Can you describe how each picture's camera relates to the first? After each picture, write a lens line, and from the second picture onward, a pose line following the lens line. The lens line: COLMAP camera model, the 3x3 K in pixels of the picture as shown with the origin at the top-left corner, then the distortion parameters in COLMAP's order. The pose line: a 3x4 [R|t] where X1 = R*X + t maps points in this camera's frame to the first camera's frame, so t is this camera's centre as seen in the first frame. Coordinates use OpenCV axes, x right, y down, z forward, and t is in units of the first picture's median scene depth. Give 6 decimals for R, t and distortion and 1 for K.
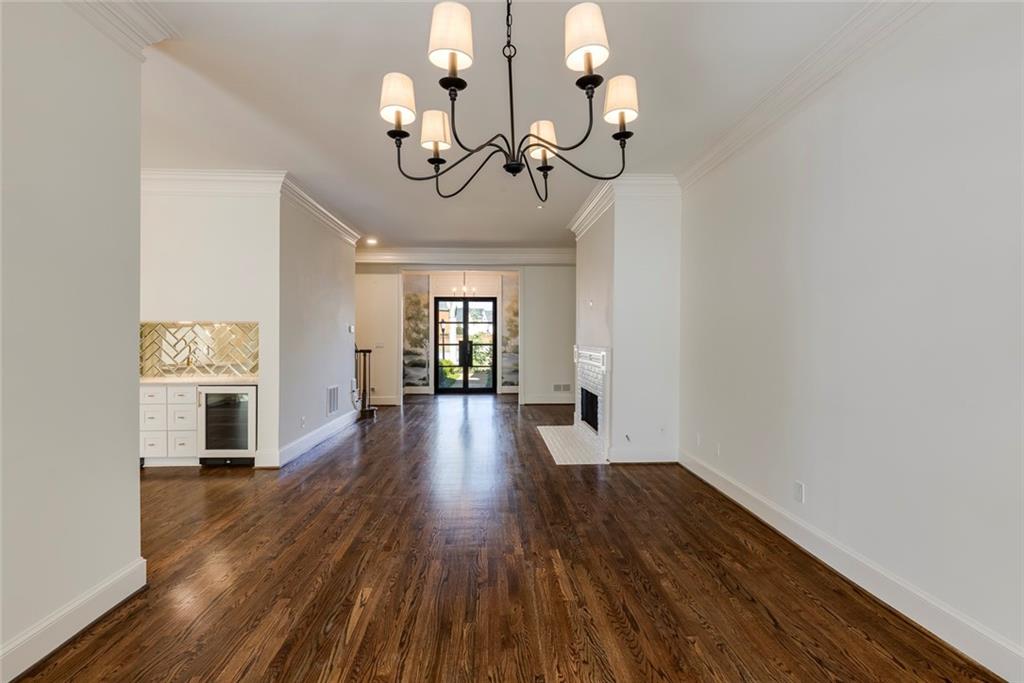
lens RADIAL K [[386.8, 0, 485.4], [0, 386.8, 340.1], [0, 0, 1]] dist [0.014357, 0.000028]
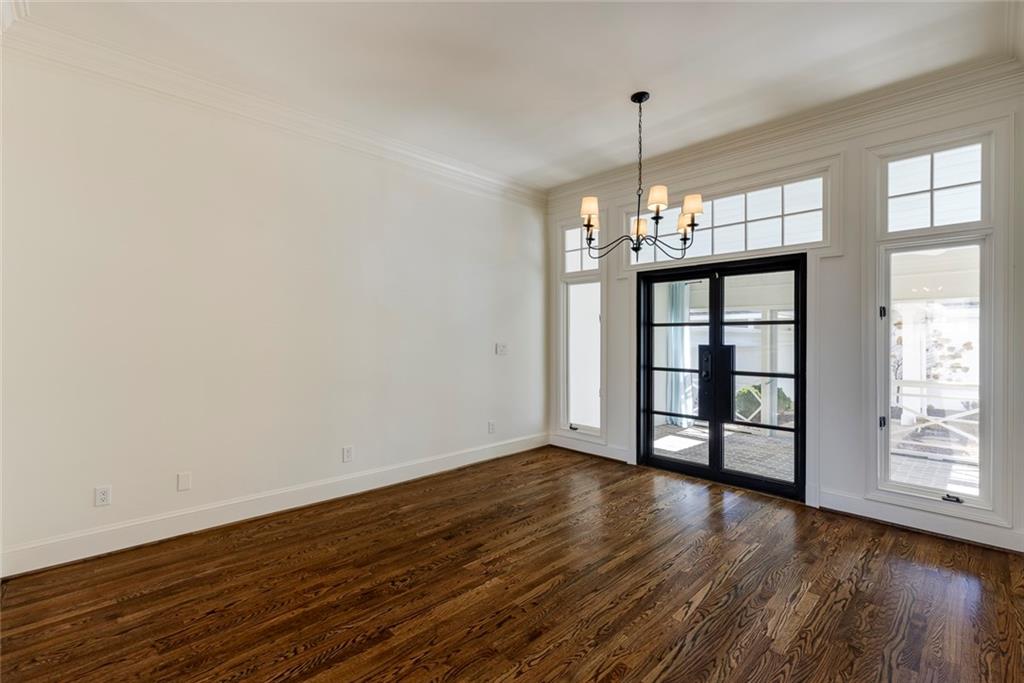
lens RADIAL K [[471.4, 0, 512.0], [0, 471.4, 341.5], [0, 0, 1]] dist [0.019560, -0.000177]
pose [[-0.656812, -0.011501, 0.753967, -0.859970], [0.000806, 0.999872, 0.015955, 0.004393], [-0.754054, 0.011087, -0.656719, 1.985180]]
